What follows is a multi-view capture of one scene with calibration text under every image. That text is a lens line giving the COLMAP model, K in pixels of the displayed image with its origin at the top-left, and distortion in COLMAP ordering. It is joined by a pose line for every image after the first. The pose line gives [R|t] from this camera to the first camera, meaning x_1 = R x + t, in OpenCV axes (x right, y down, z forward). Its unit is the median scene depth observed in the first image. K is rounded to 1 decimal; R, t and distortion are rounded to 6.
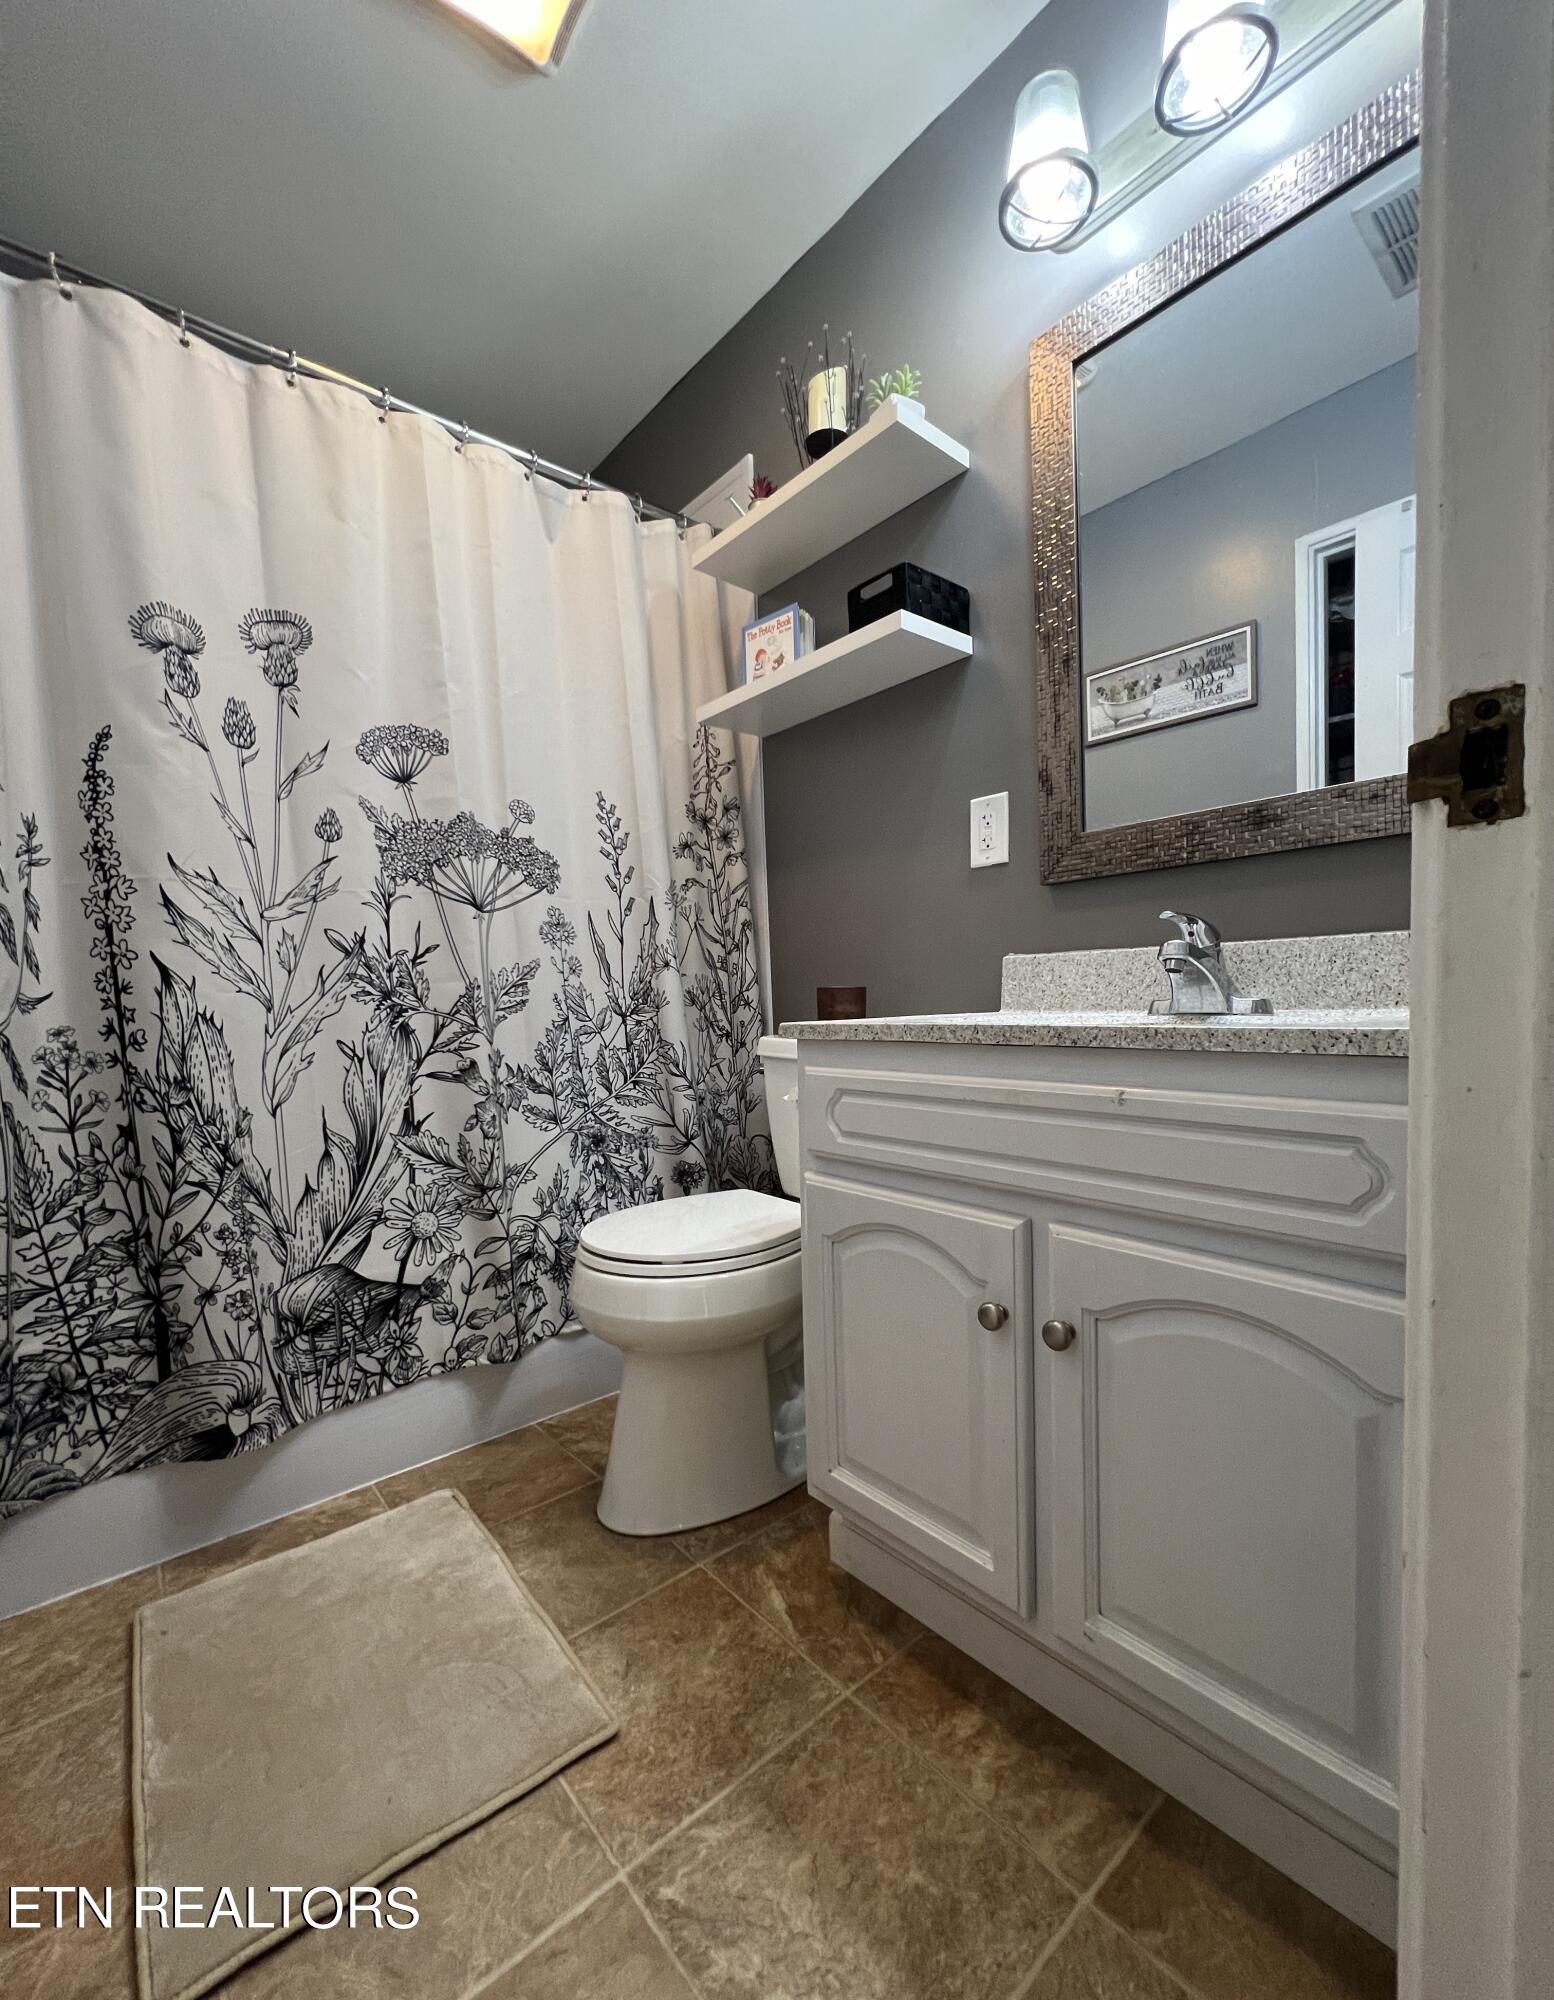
lens RADIAL K [[843.3, 0, 786.3], [0, 843.3, 1013.9], [0, 0, 1]] dist [-0.004363, 0.003156]
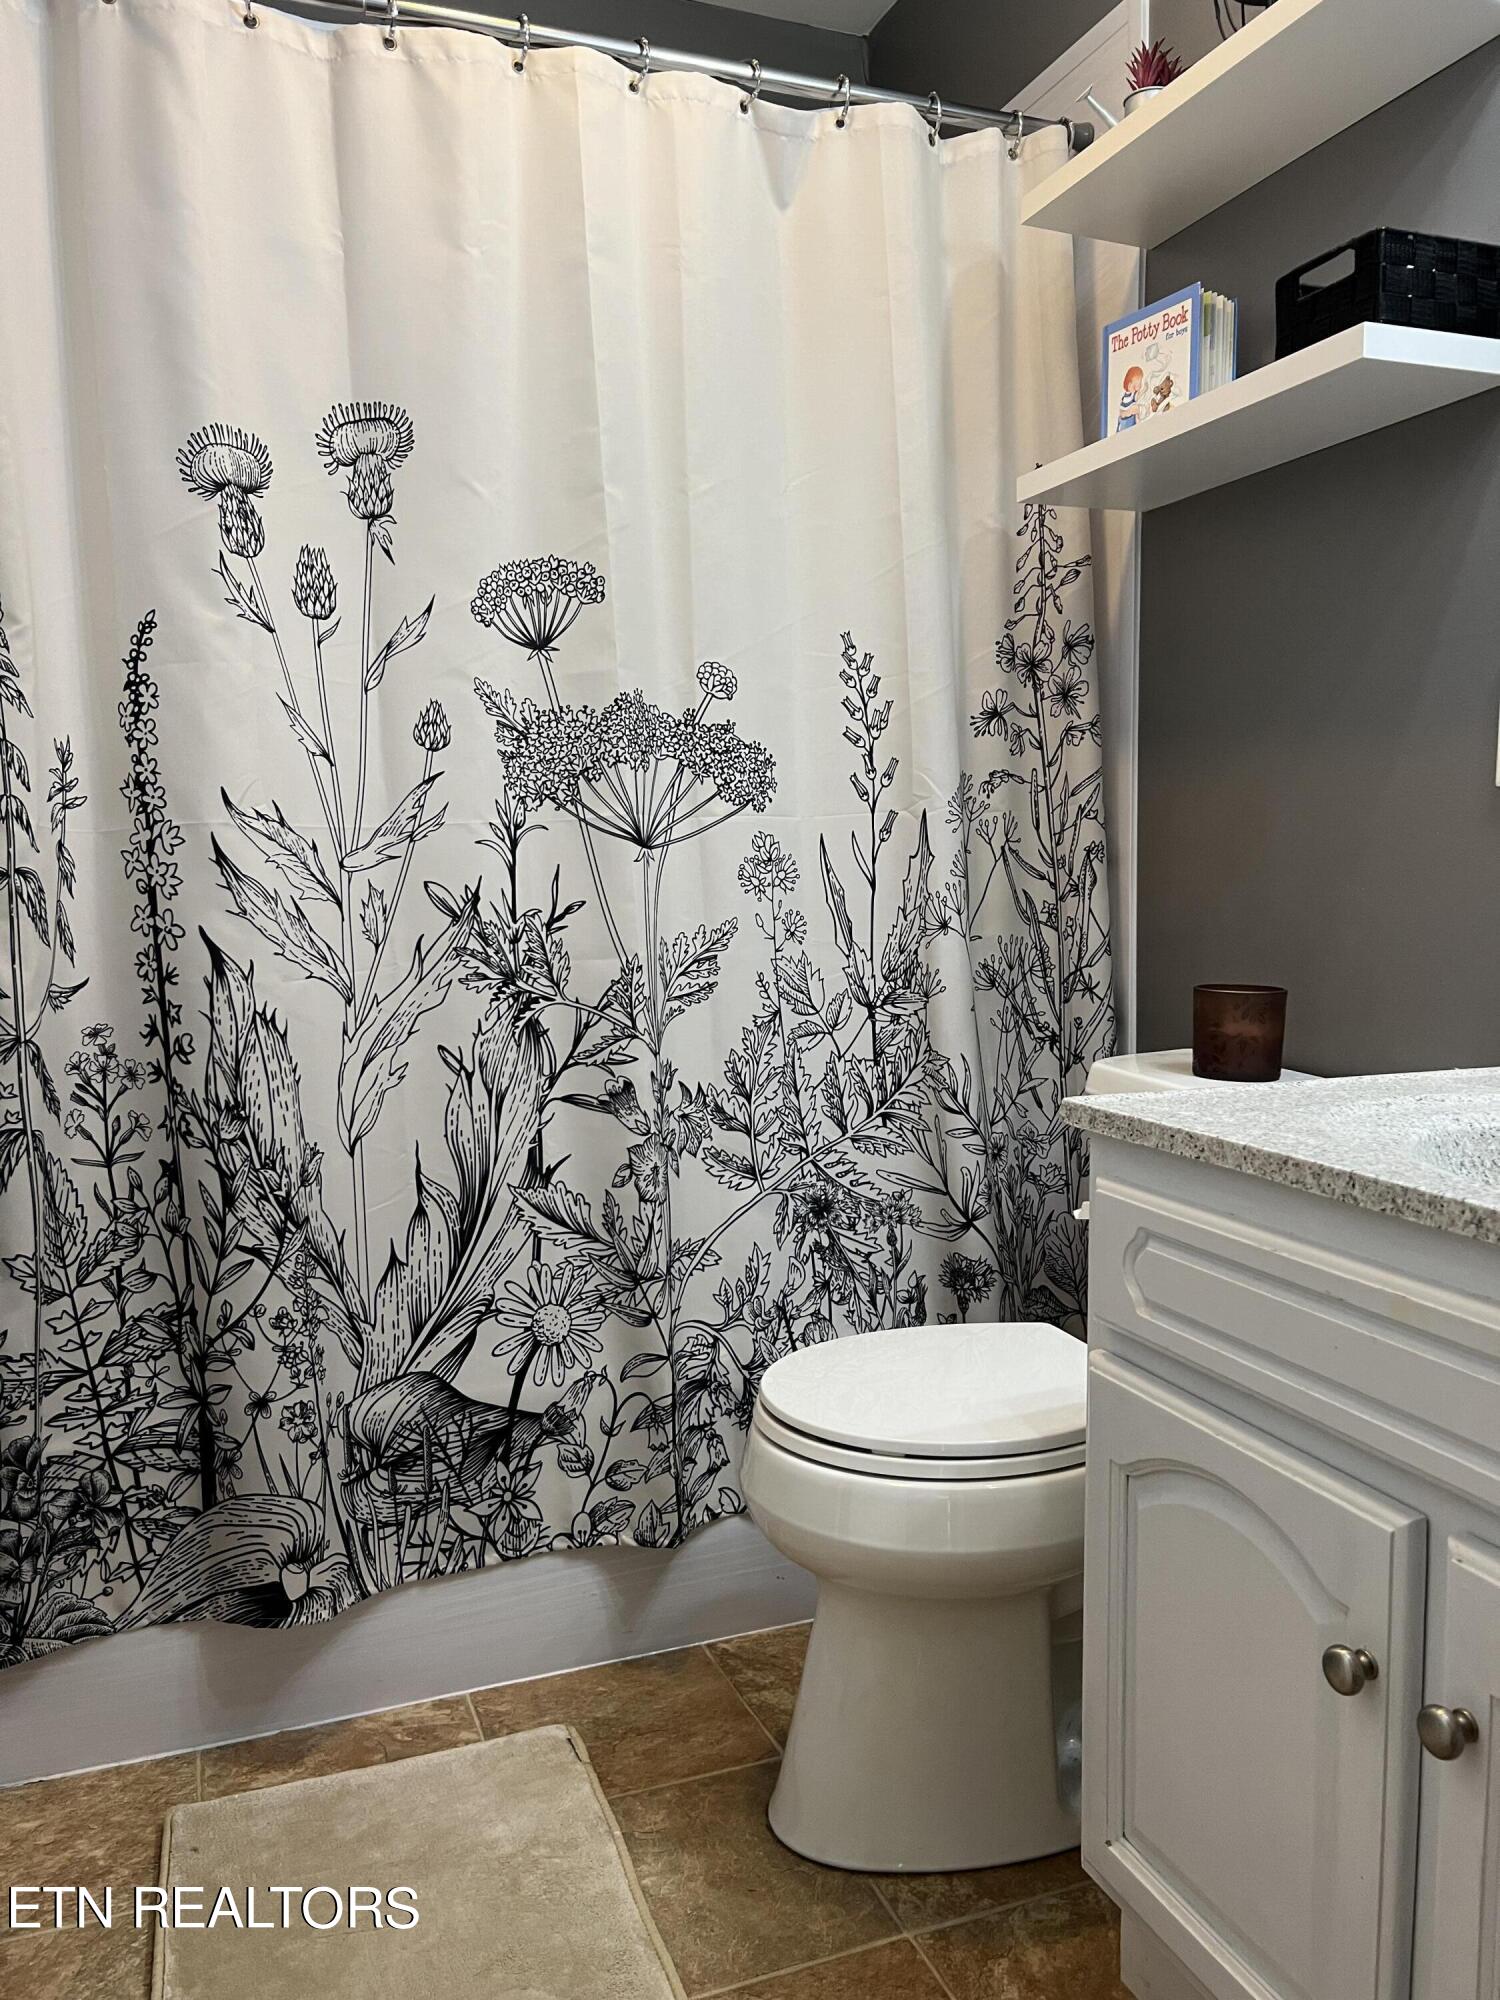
lens RADIAL K [[1506.9, 0, 761.2], [0, 1506.9, 991.0], [0, 0, 1]] dist [0.054078, -0.047844]
pose [[0.946826, 0.050937, -0.317688, 0.101661], [-0.032062, 0.997411, 0.064365, -0.101982], [0.320144, -0.050757, 0.946008, -0.069728]]
